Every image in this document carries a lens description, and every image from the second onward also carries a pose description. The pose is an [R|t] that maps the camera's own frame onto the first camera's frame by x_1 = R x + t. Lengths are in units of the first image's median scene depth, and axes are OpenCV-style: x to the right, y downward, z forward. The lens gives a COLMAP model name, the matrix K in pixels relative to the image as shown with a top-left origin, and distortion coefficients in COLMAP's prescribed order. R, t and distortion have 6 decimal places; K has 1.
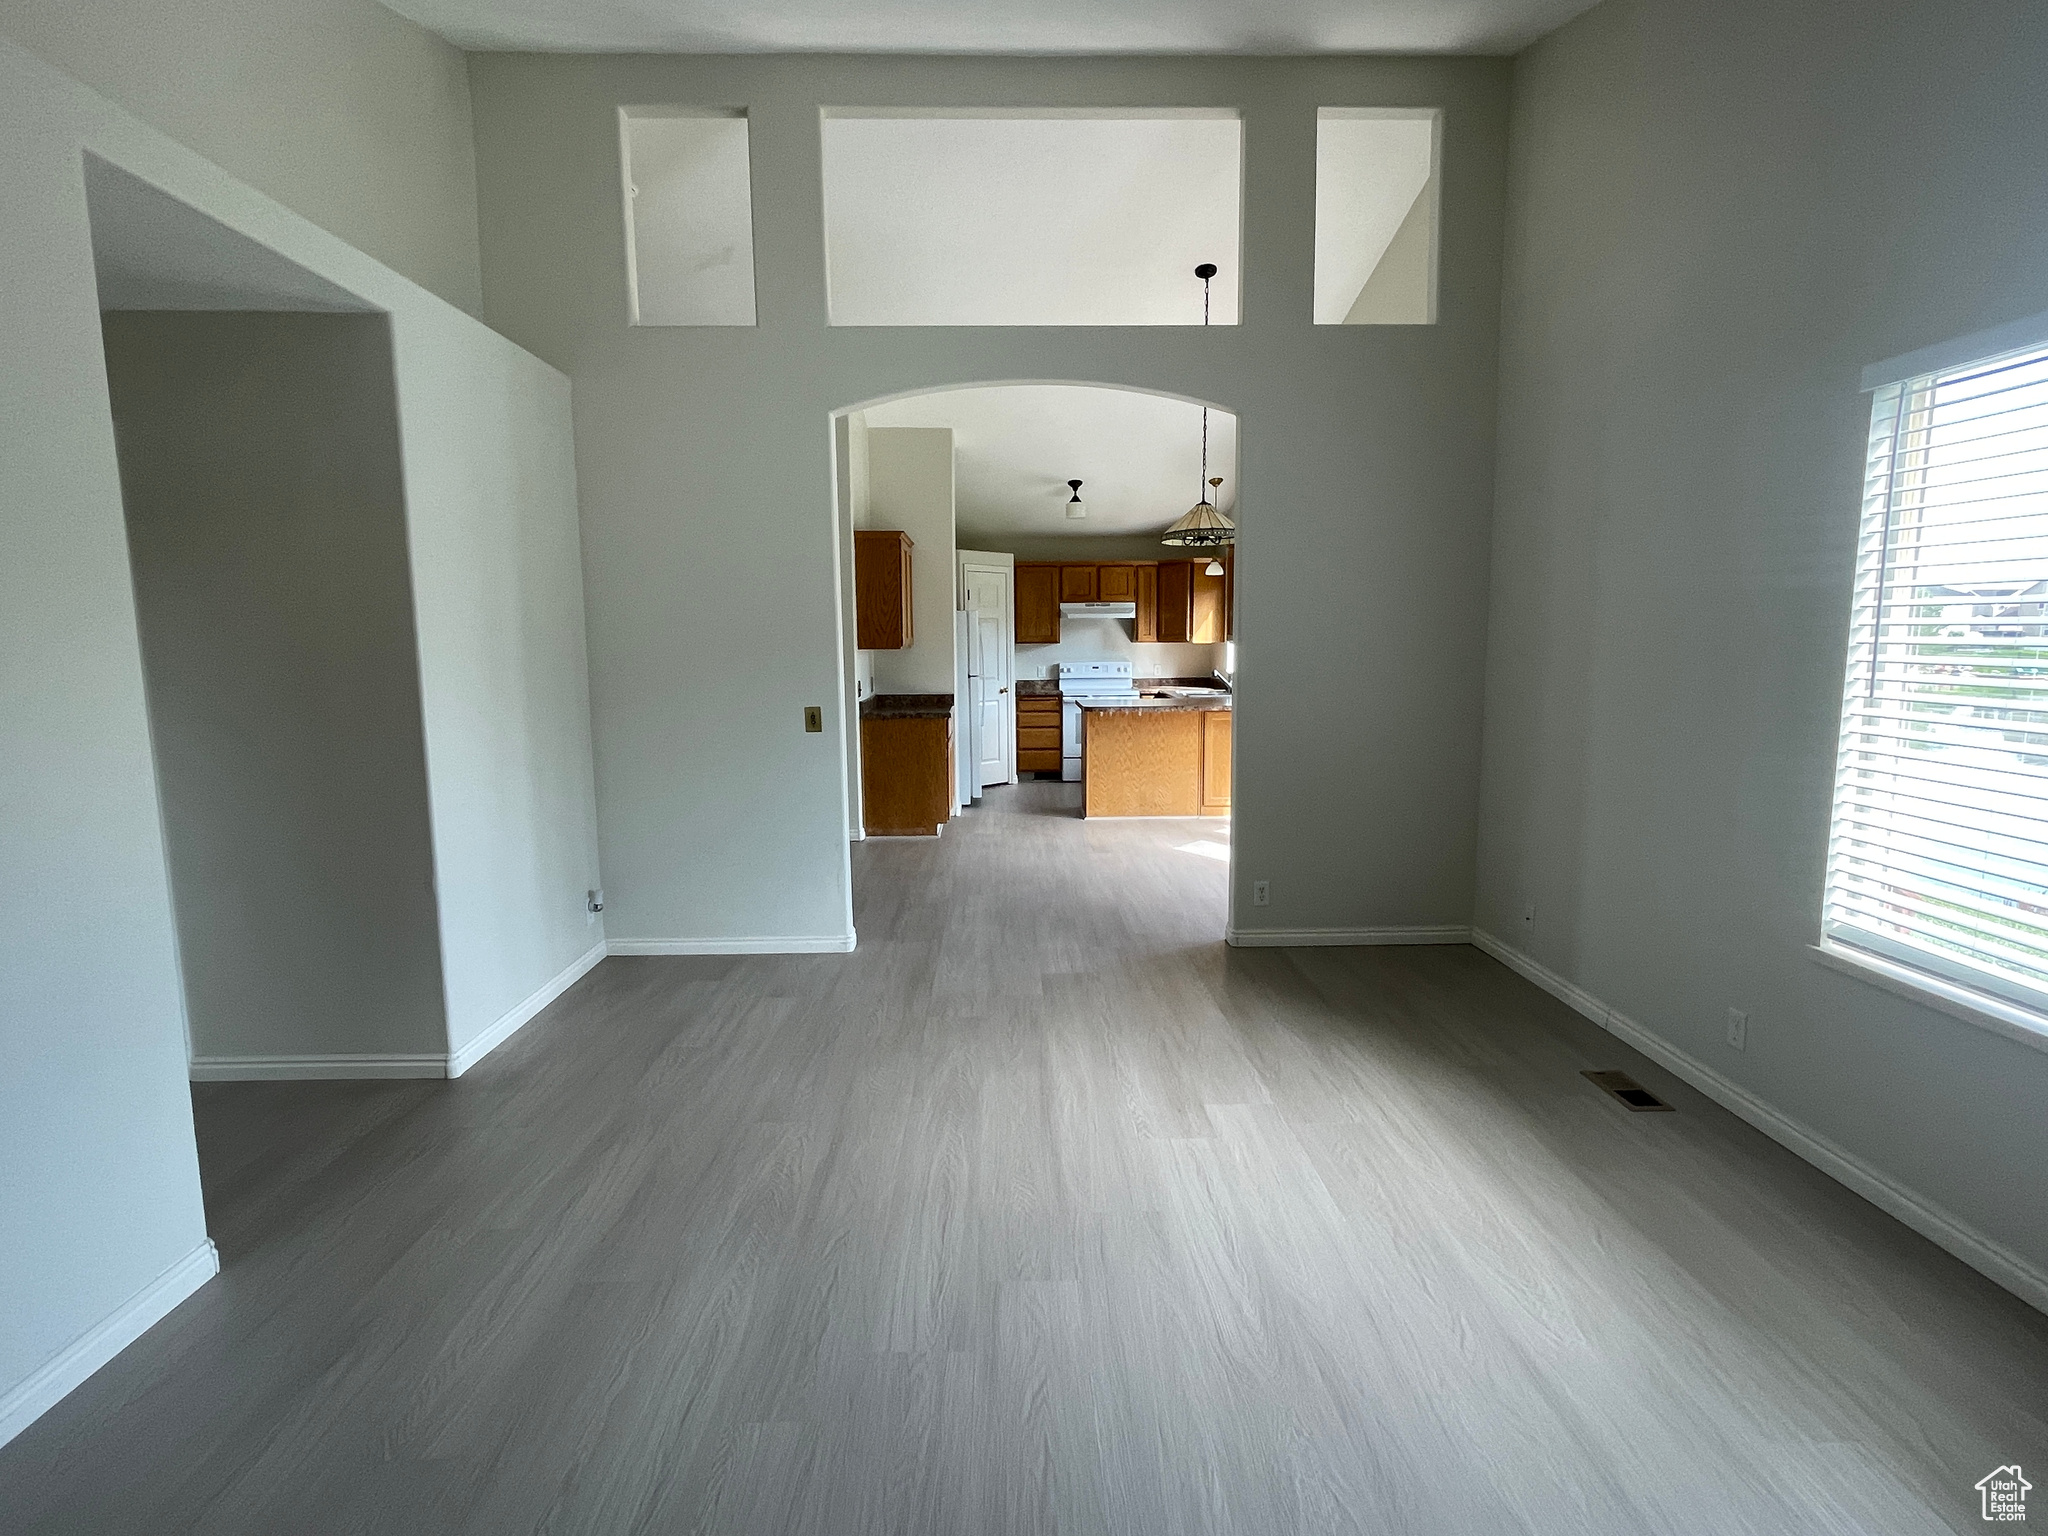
lens RADIAL K [[1009.6, 0, 1015.6], [0, 1009.6, 764.5], [0, 0, 1]] dist [-0.008422, 0.001640]
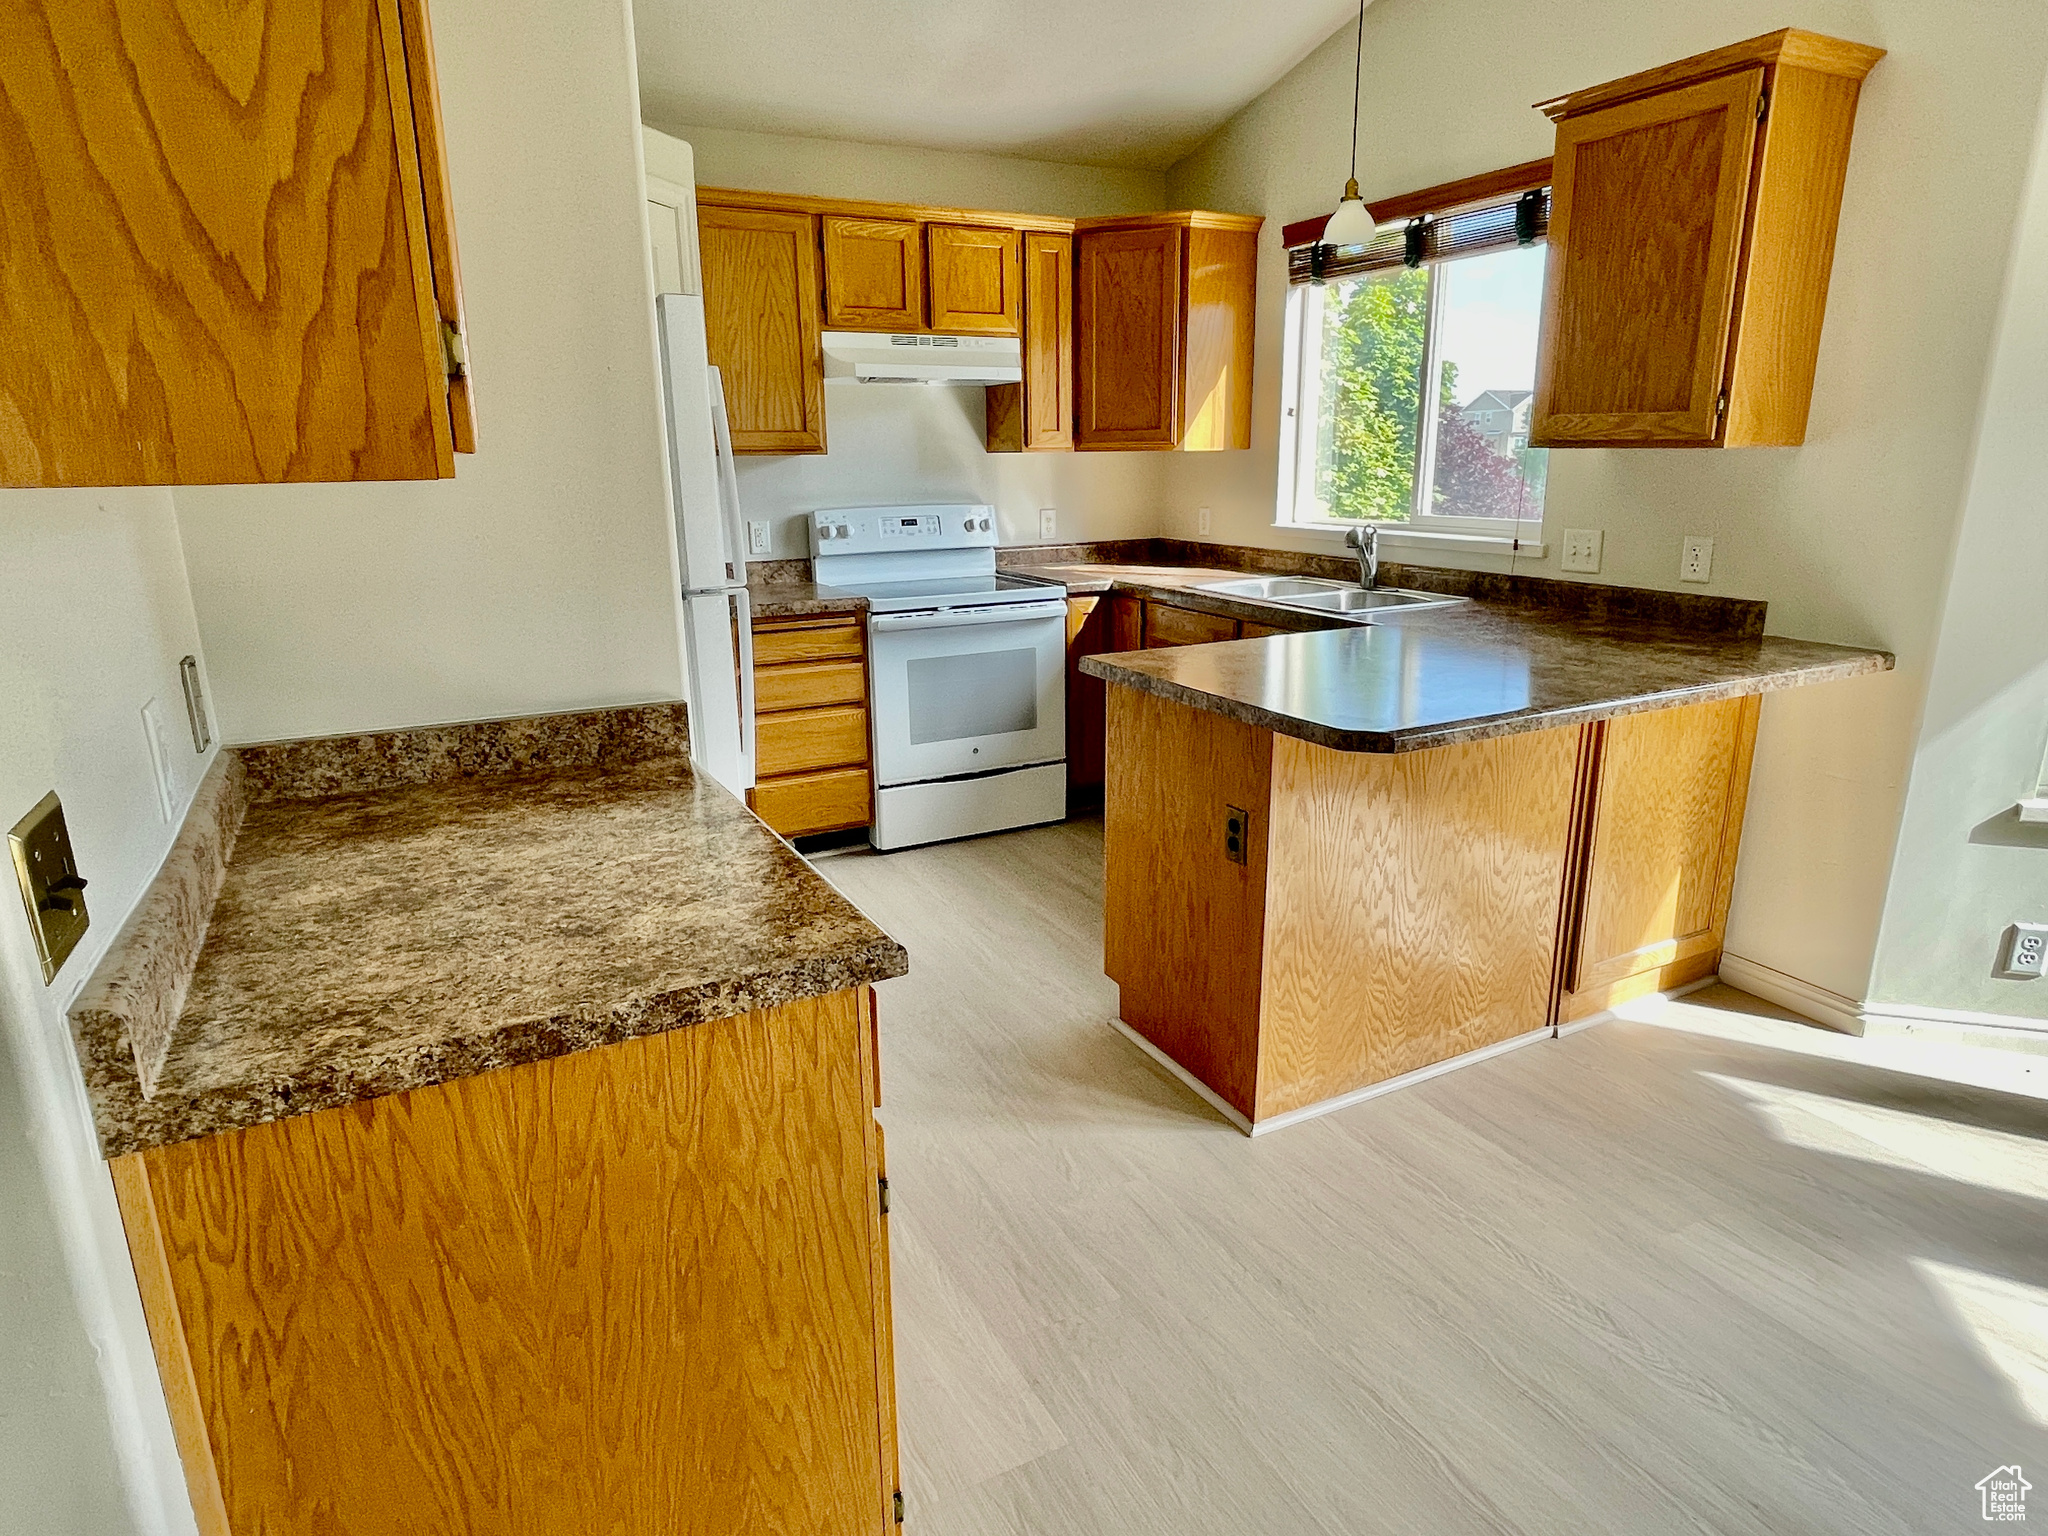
lens RADIAL K [[1185.5, 0, 1020.2], [0, 1185.5, 780.0], [0, 0, 1]] dist [0.002387, -0.000980]
pose [[0.896197, -0.121710, 0.426635, -0.105789], [0.060973, 0.986299, 0.153288, -0.087161], [-0.439446, -0.111363, 0.891339, 0.762325]]
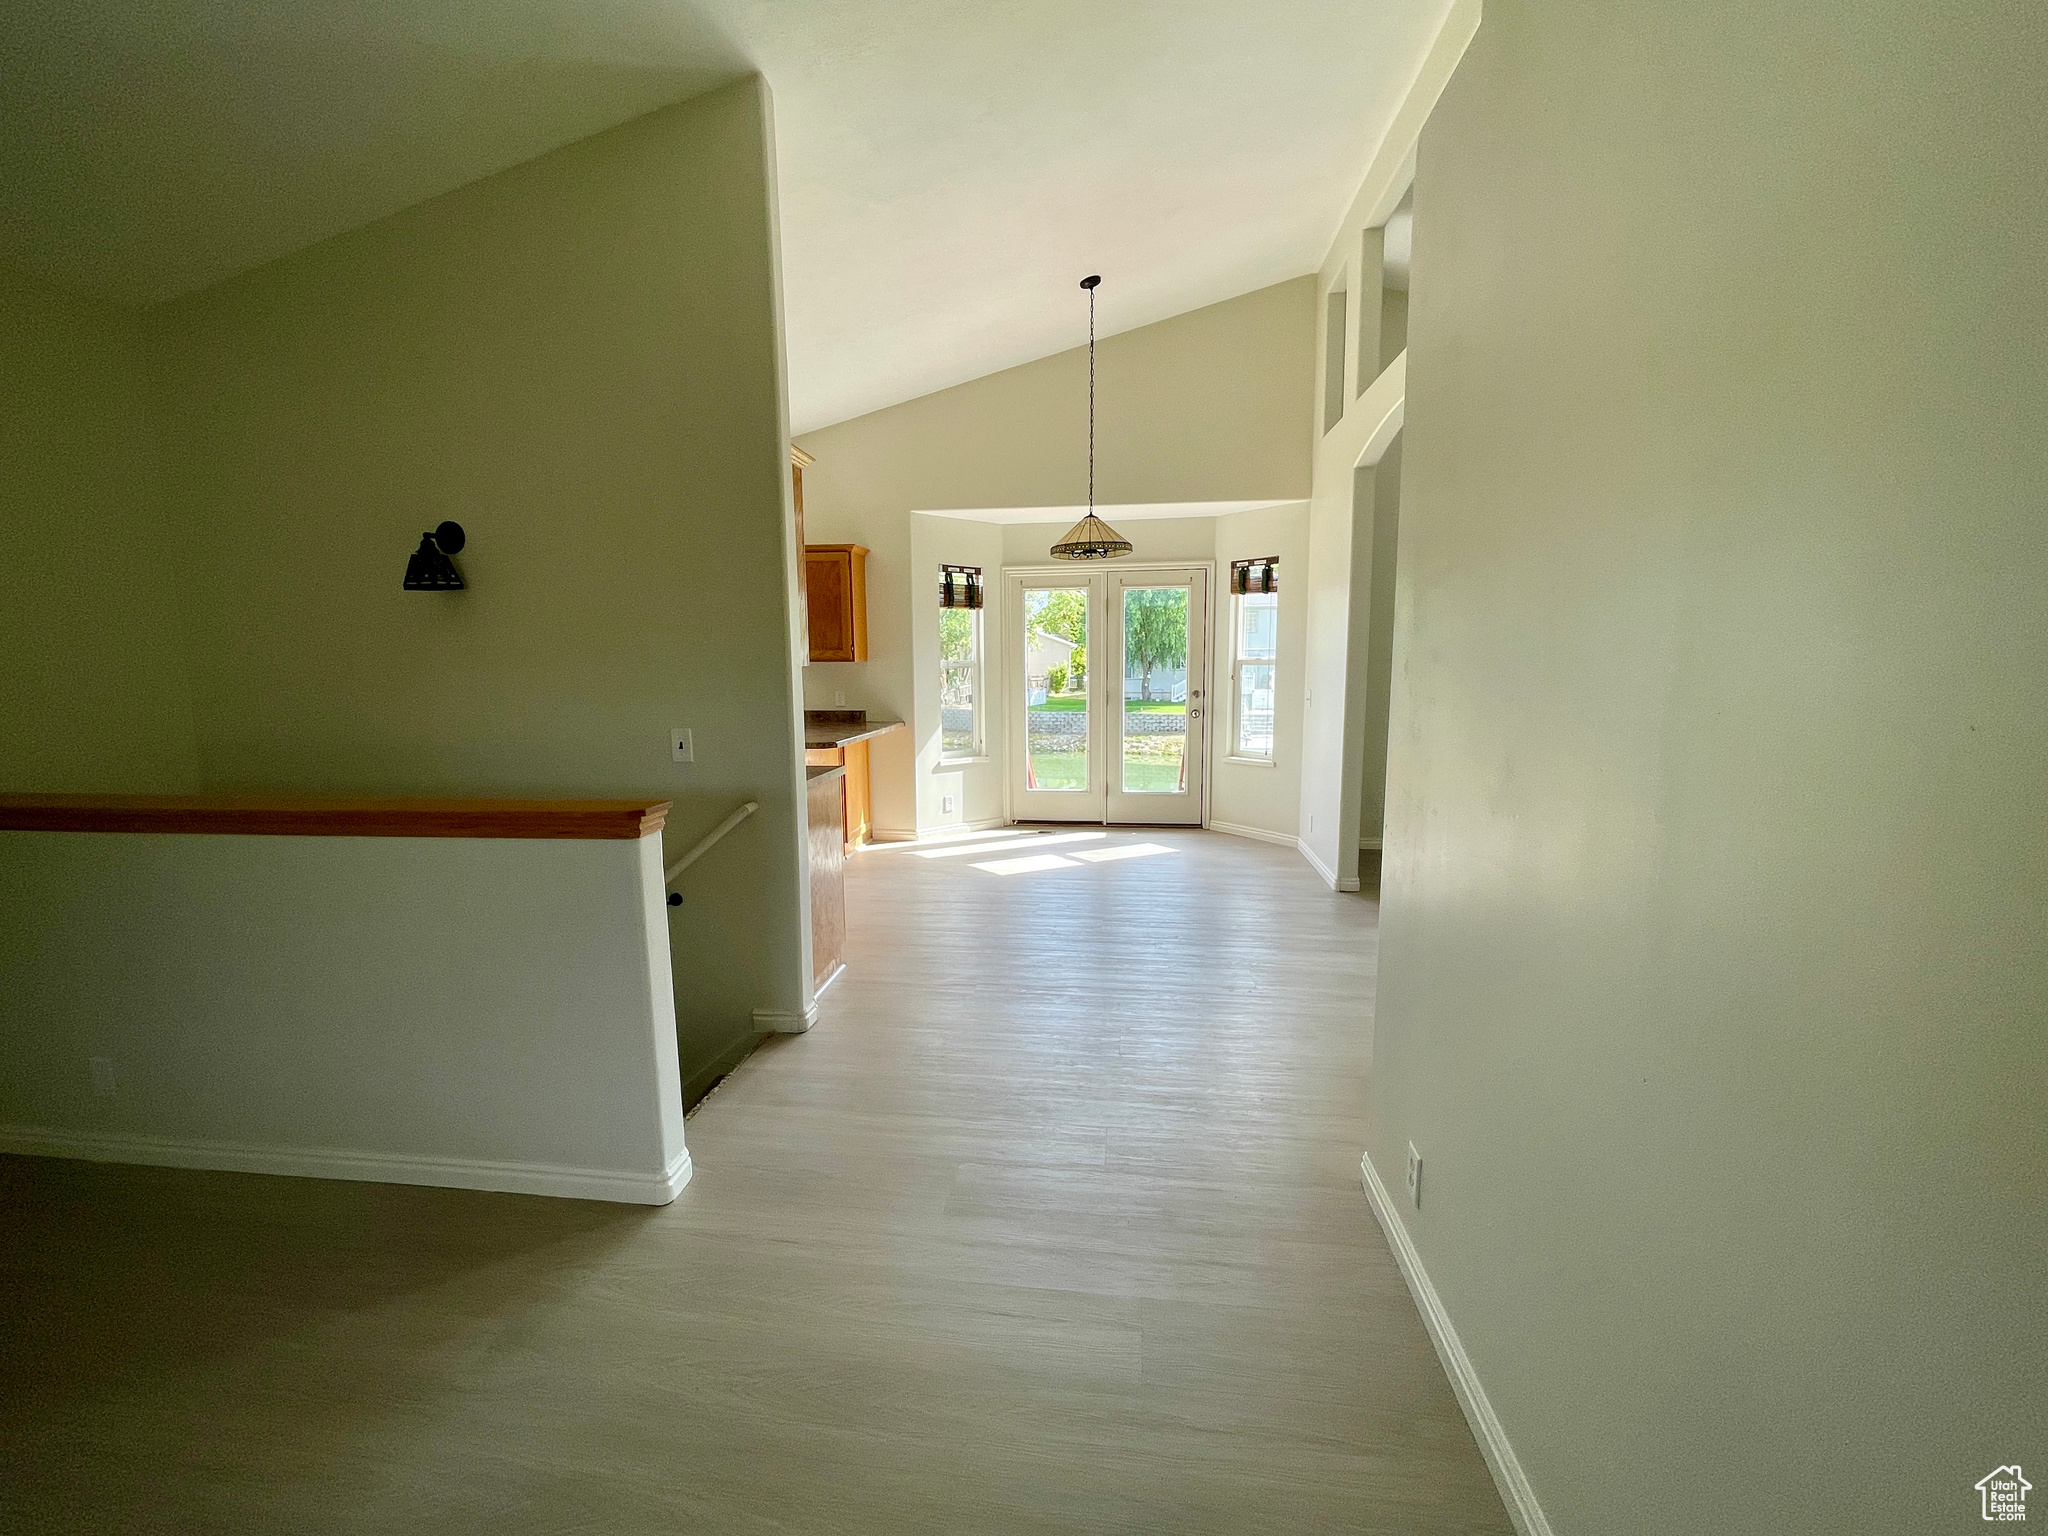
lens RADIAL K [[851.8, 0, 1024.0], [0, 851.8, 768.0], [0, 0, 1]] dist [-0.000579, 0.000027]
pose [[0.147074, -0.124713, 0.981232, -0.513221], [0.130227, 0.985826, 0.105778, -0.082929], [-0.980515, 0.112225, 0.161230, 0.721833]]
